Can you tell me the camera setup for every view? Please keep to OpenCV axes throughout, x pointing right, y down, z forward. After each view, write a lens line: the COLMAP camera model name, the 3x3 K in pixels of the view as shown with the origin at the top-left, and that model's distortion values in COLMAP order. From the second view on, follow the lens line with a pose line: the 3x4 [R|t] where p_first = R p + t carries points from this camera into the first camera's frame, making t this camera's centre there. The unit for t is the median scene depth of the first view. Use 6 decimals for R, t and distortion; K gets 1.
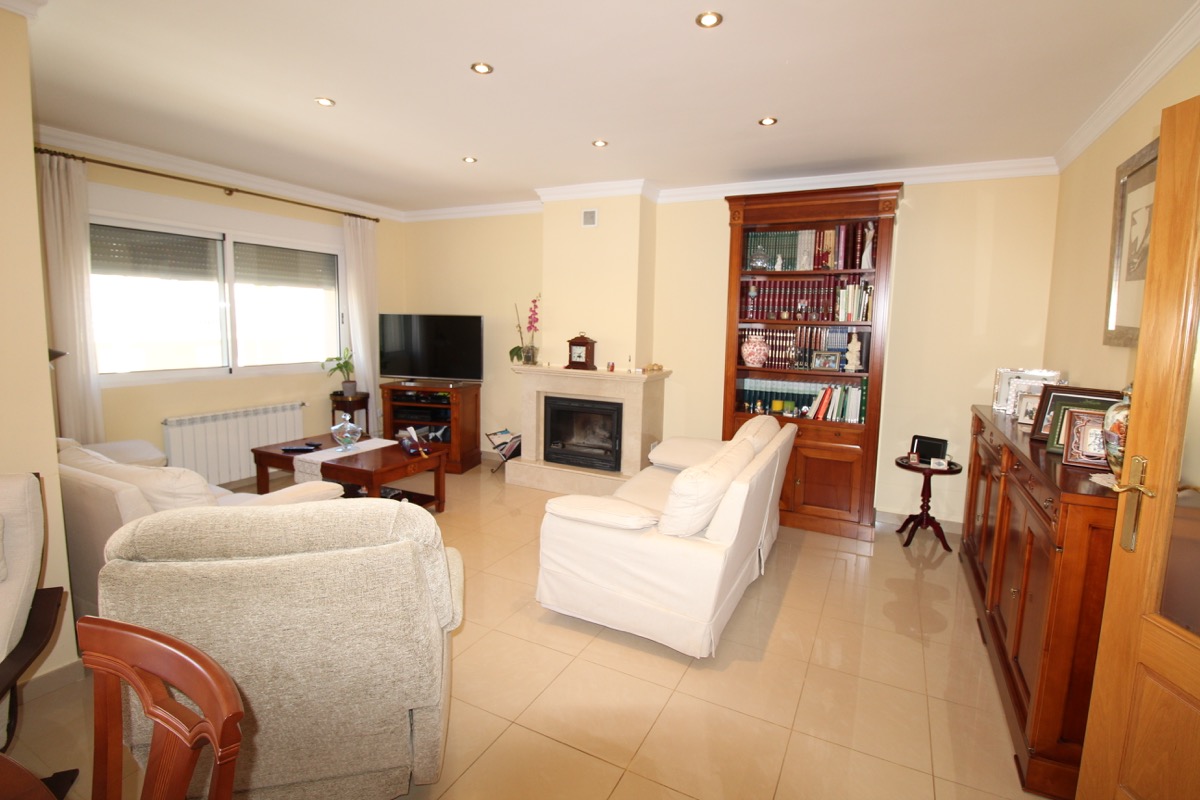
lens RADIAL K [[557.3, 0, 603.8], [0, 557.3, 395.7], [0, 0, 1]] dist [-0.013417, -0.003070]
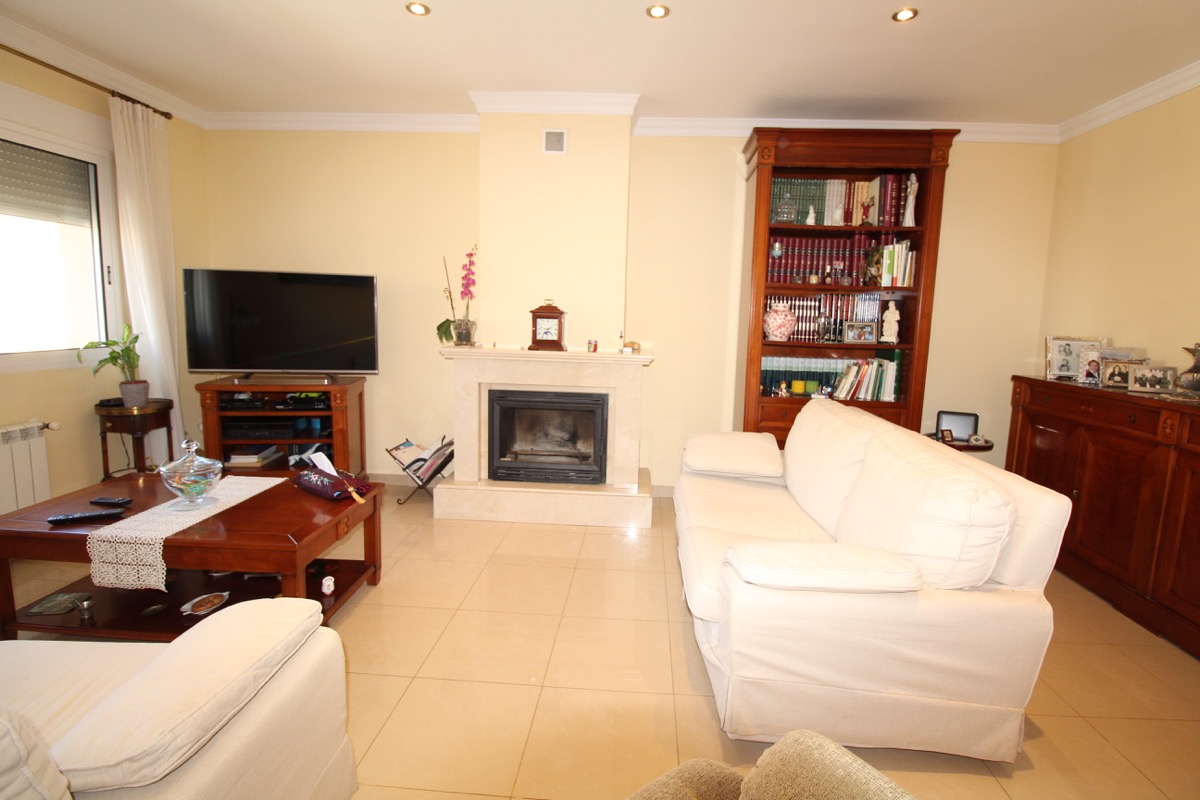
lens RADIAL K [[557.3, 0, 599.8], [0, 557.3, 391.8], [0, 0, 1]] dist [-0.013417, -0.003070]
pose [[0.916249, -0.050641, 0.397396, -0.260926], [0.045006, 0.998710, 0.023500, -0.007083], [-0.398073, -0.003646, 0.917346, 0.292414]]
